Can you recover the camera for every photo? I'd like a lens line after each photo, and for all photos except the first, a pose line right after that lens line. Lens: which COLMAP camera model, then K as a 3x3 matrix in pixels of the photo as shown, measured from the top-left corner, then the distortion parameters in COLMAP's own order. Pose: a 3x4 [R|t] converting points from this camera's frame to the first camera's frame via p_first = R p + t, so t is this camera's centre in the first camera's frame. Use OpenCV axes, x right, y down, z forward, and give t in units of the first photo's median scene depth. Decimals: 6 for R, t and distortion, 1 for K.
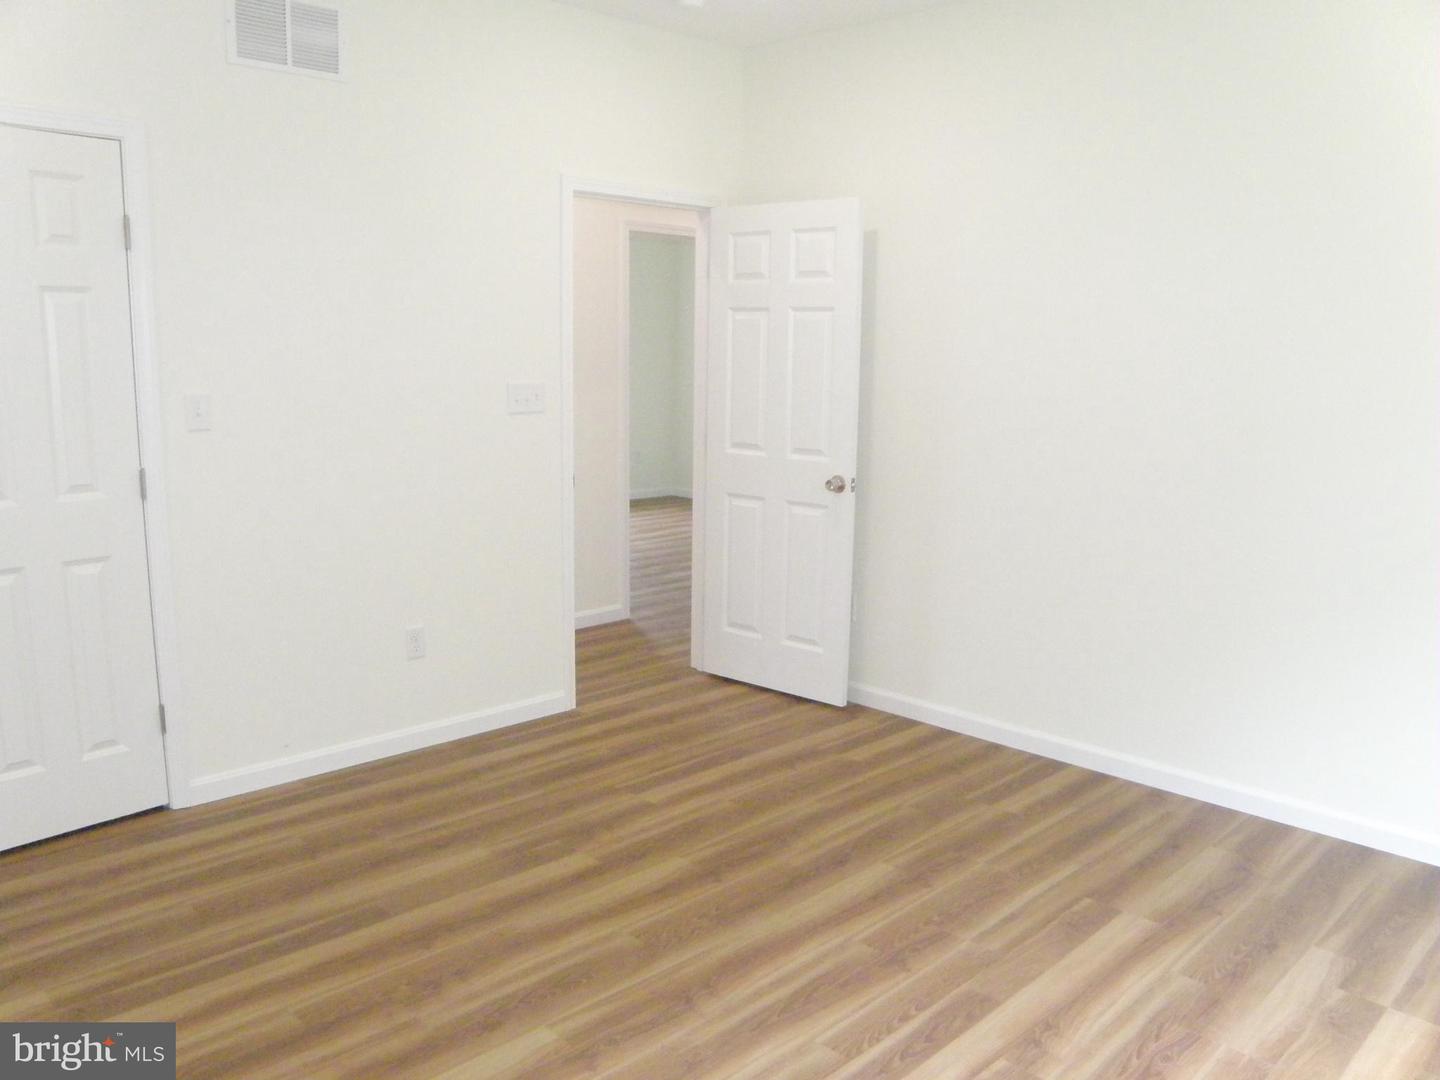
lens RADIAL K [[1115.9, 0, 711.3], [0, 1115.9, 558.7], [0, 0, 1]] dist [-0.168286, 0.129549]
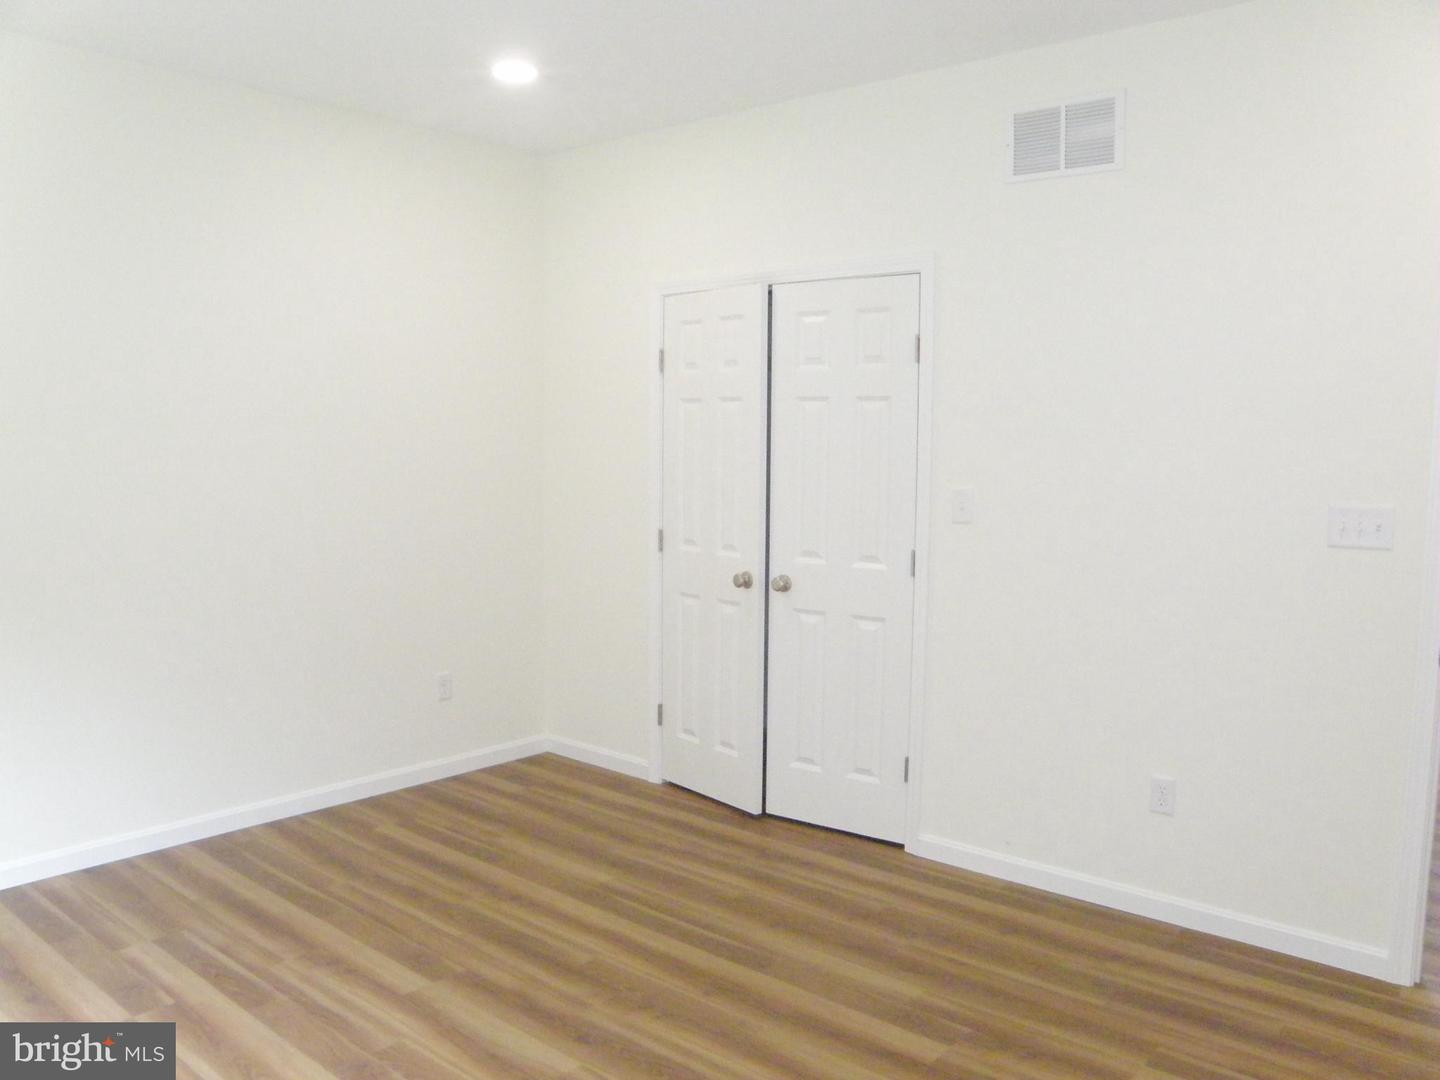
lens RADIAL K [[1115.9, 0, 711.3], [0, 1115.9, 558.7], [0, 0, 1]] dist [-0.168286, 0.129549]
pose [[0.093881, 0.094495, -0.991089, 0.634109], [-0.193066, 0.978316, 0.074989, -0.121988], [0.976684, 0.184306, 0.110089, 0.658042]]
